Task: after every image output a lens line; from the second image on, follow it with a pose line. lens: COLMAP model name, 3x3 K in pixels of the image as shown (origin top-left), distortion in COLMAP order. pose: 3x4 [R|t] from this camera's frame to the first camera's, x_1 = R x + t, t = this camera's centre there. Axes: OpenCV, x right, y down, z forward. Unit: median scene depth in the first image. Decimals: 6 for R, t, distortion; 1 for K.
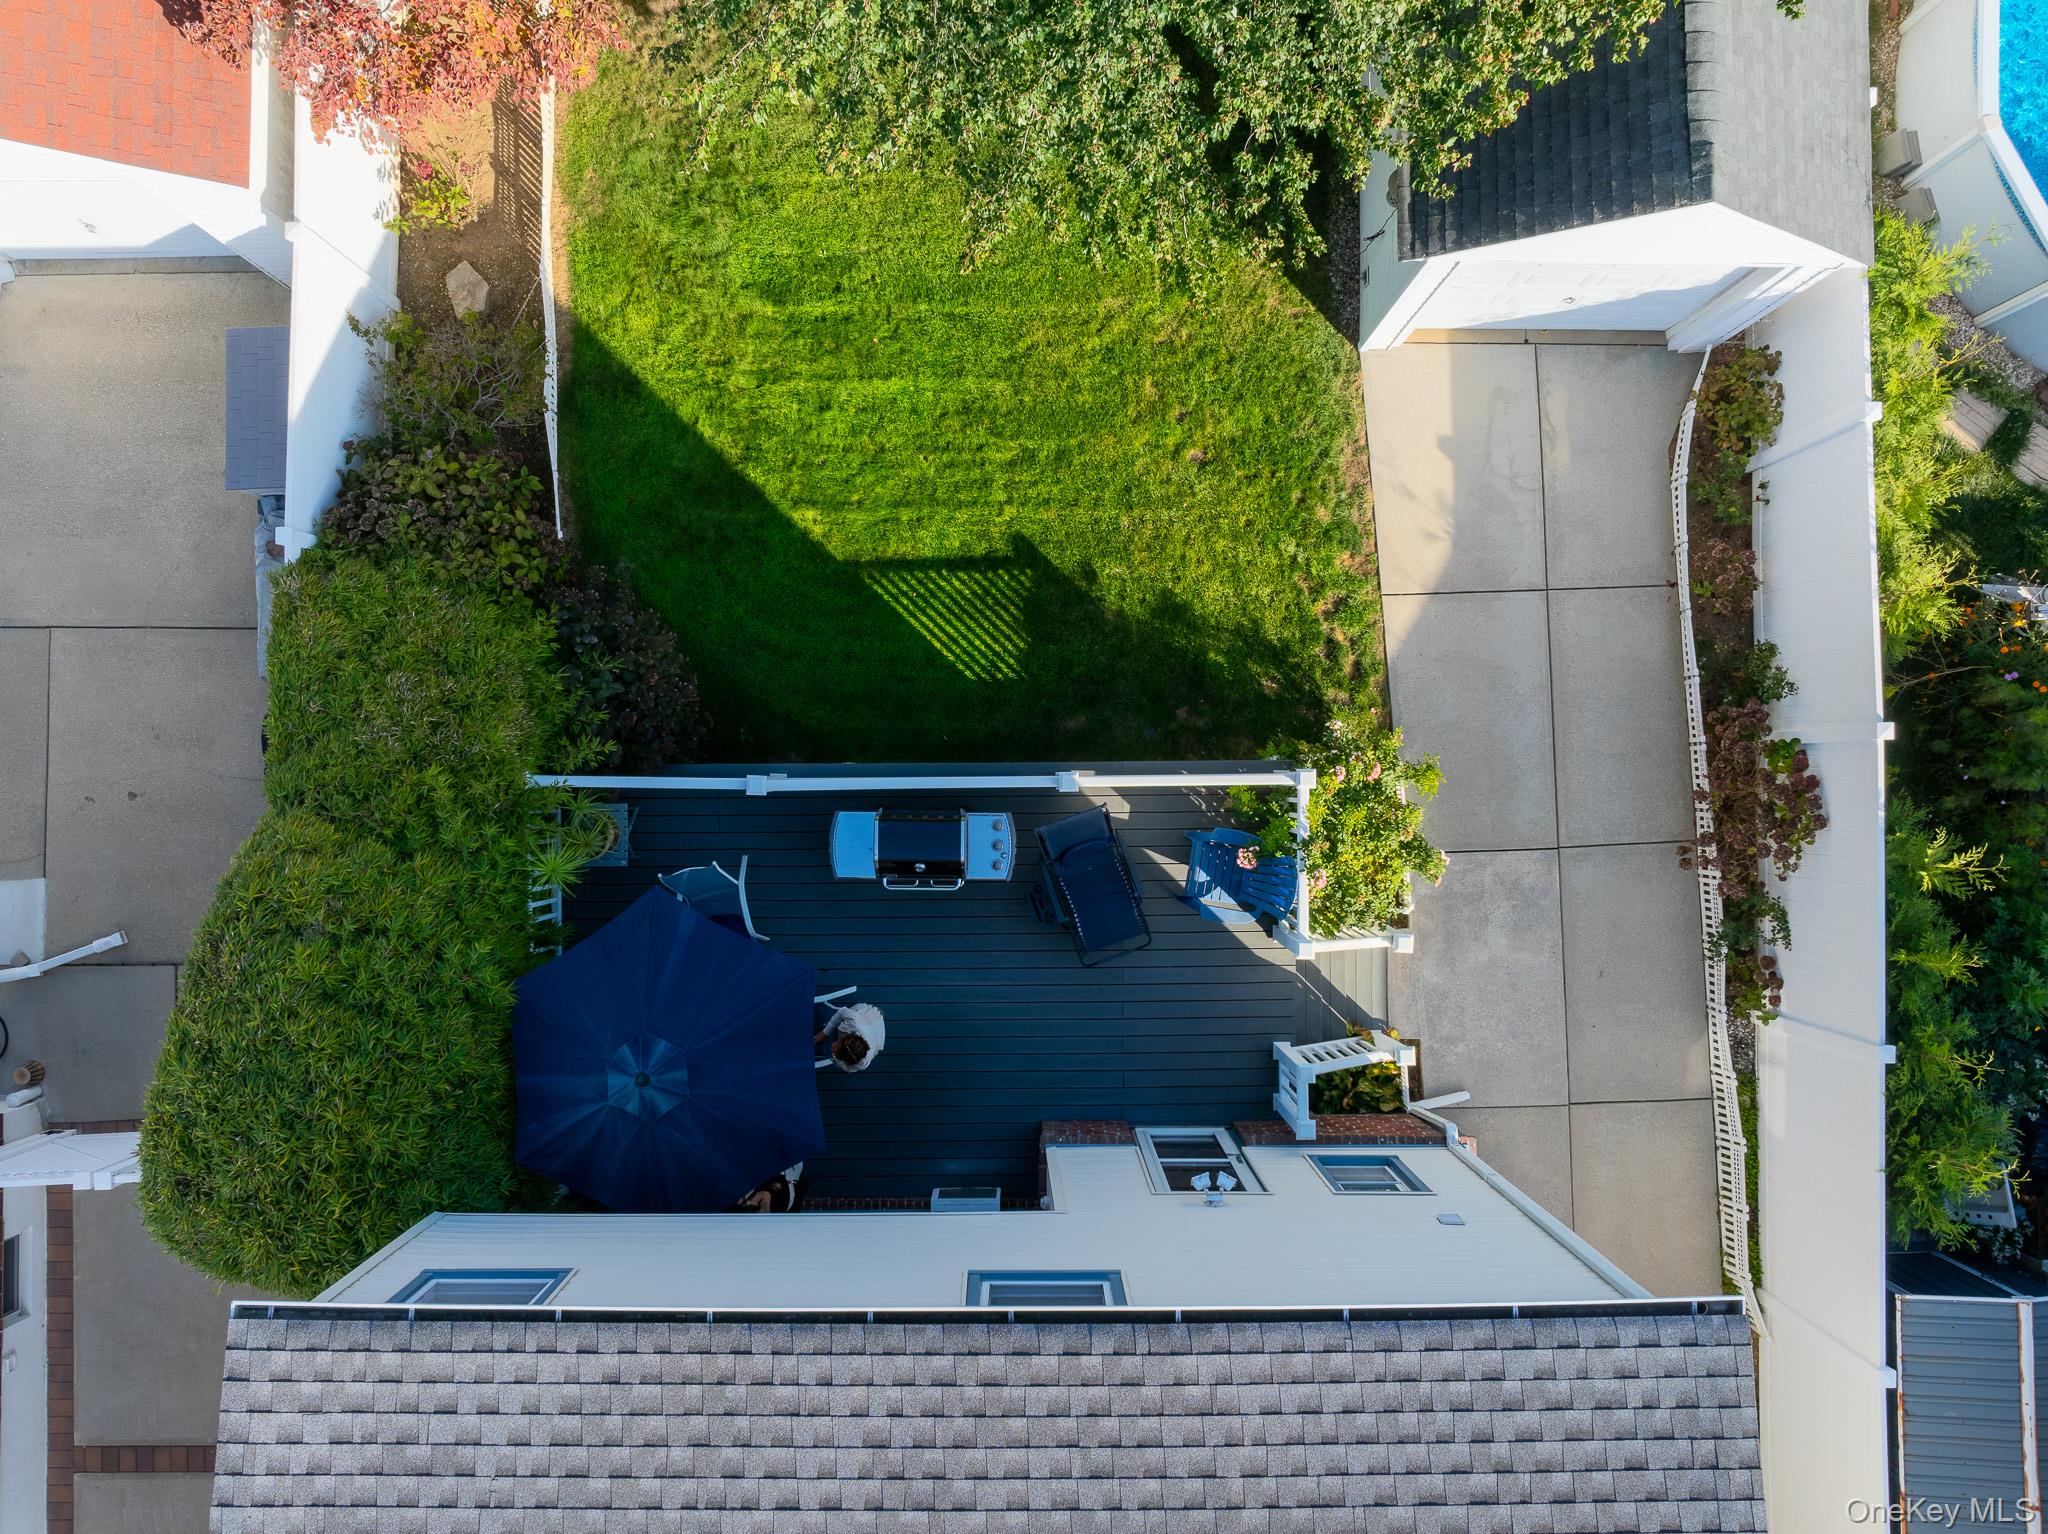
lens RADIAL K [[1420.8, 0, 1021.4], [0, 1420.8, 759.1], [0, 0, 1]] dist [-0.007977, -0.002464]
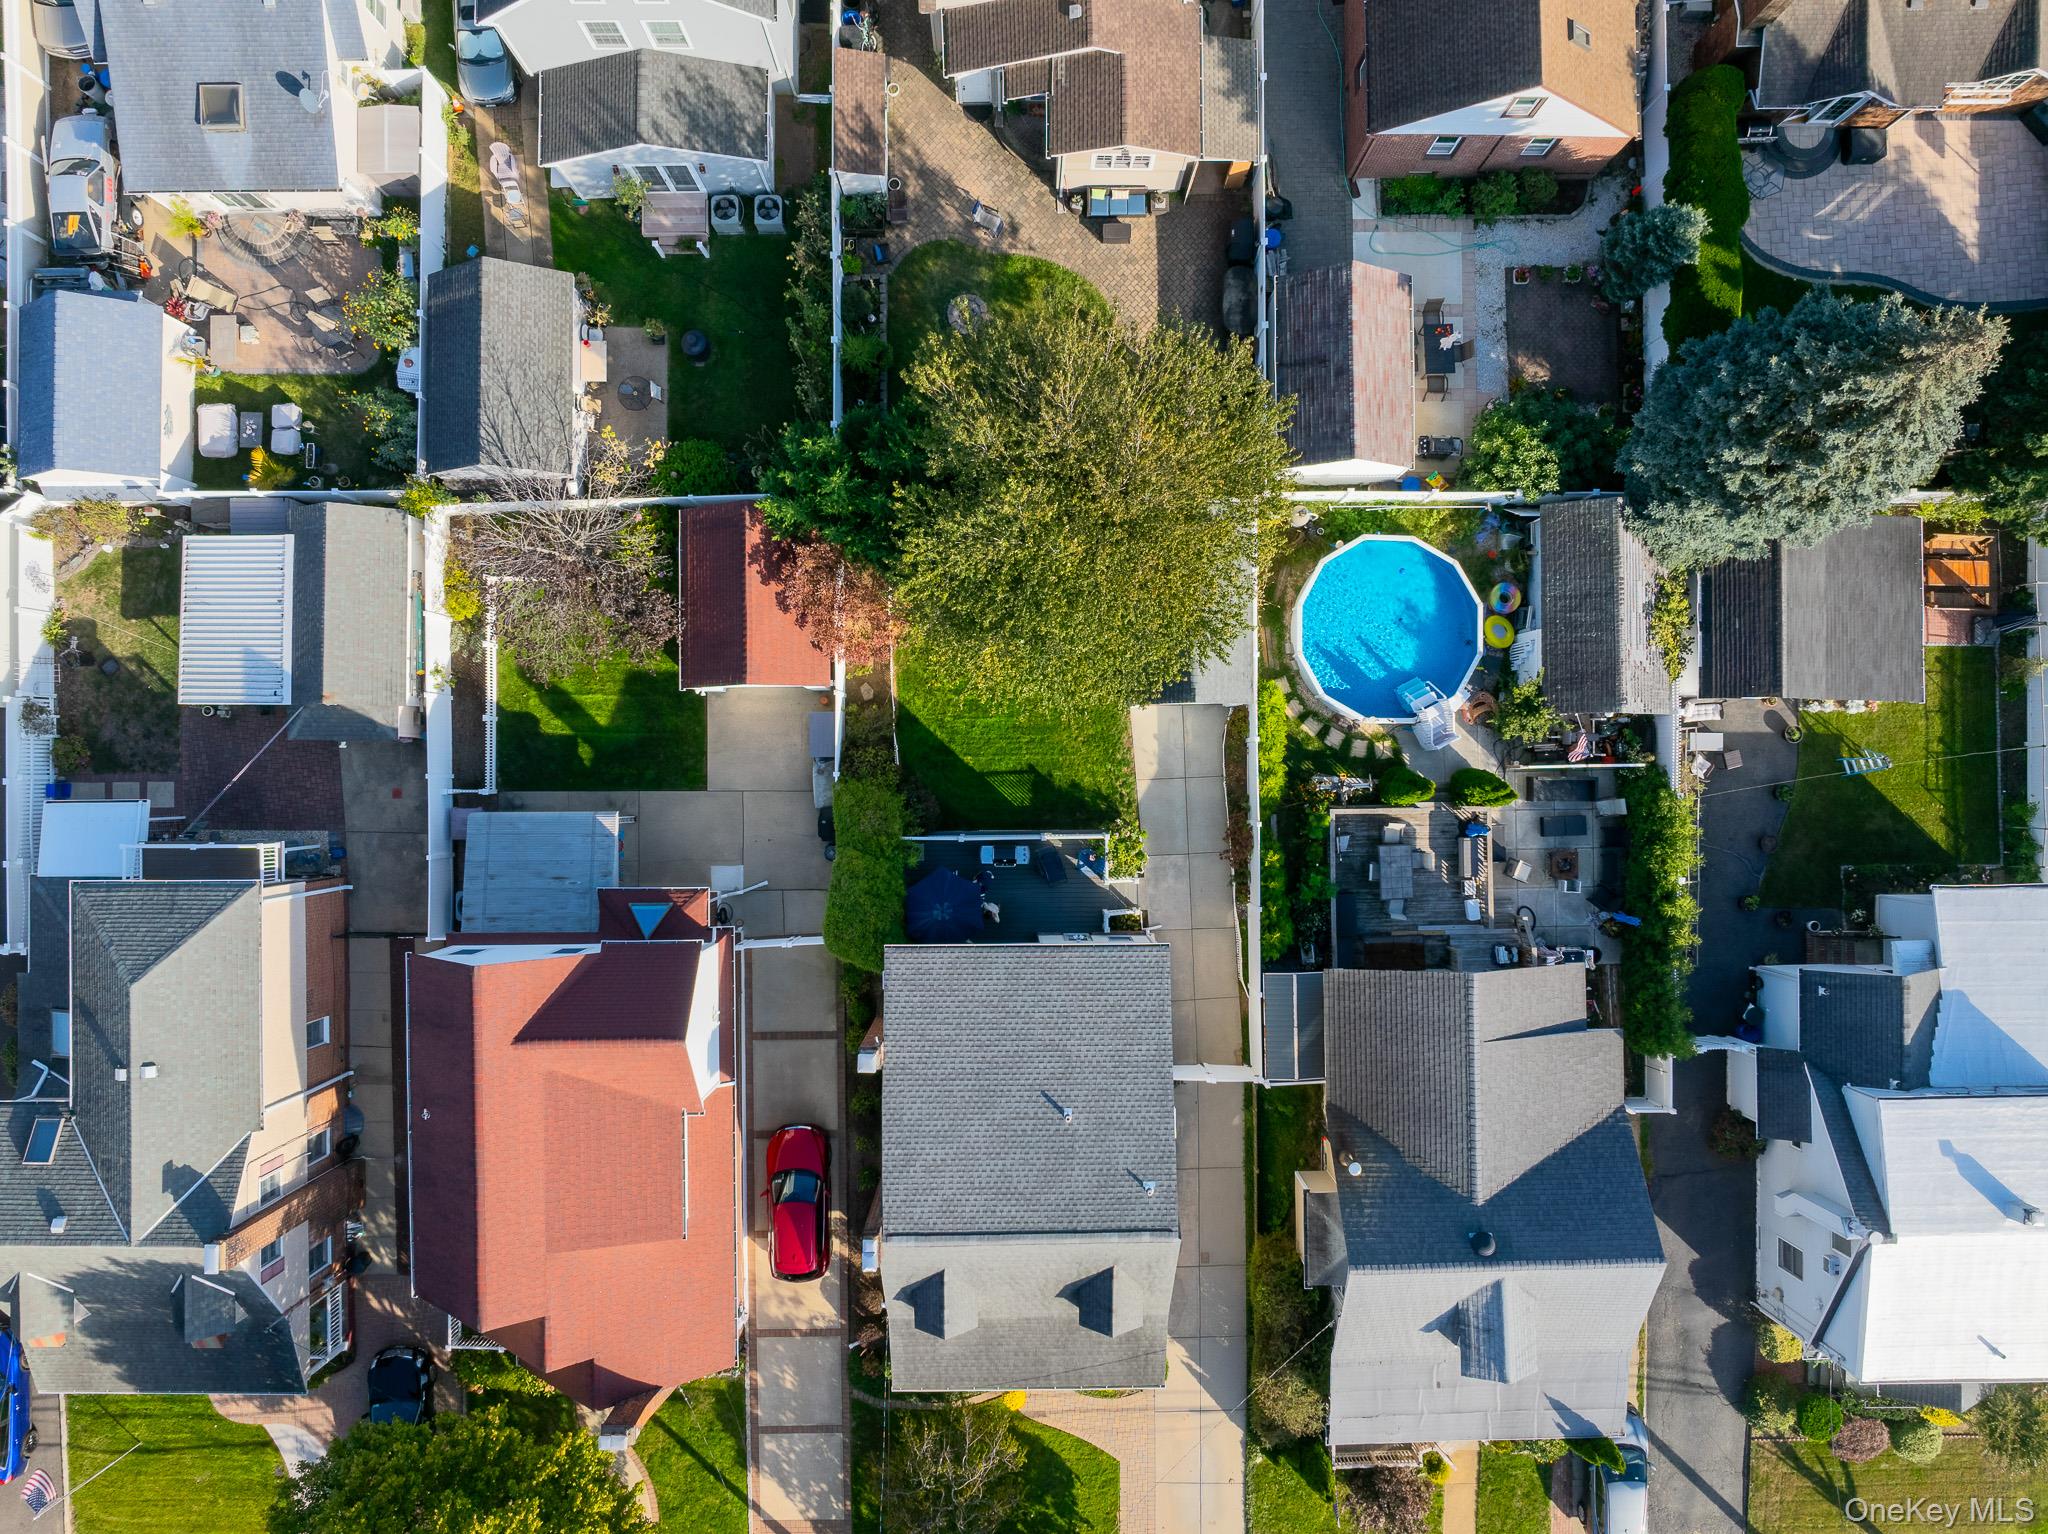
lens RADIAL K [[1420.8, 0, 1026.9], [0, 1420.8, 772.3], [0, 0, 1]] dist [-0.007977, -0.002464]
pose [[0.999984, -0.005500, -0.001572, -0.003403], [0.005529, 0.999806, 0.018908, -0.203323], [0.001468, -0.018917, 0.999820, -2.447341]]
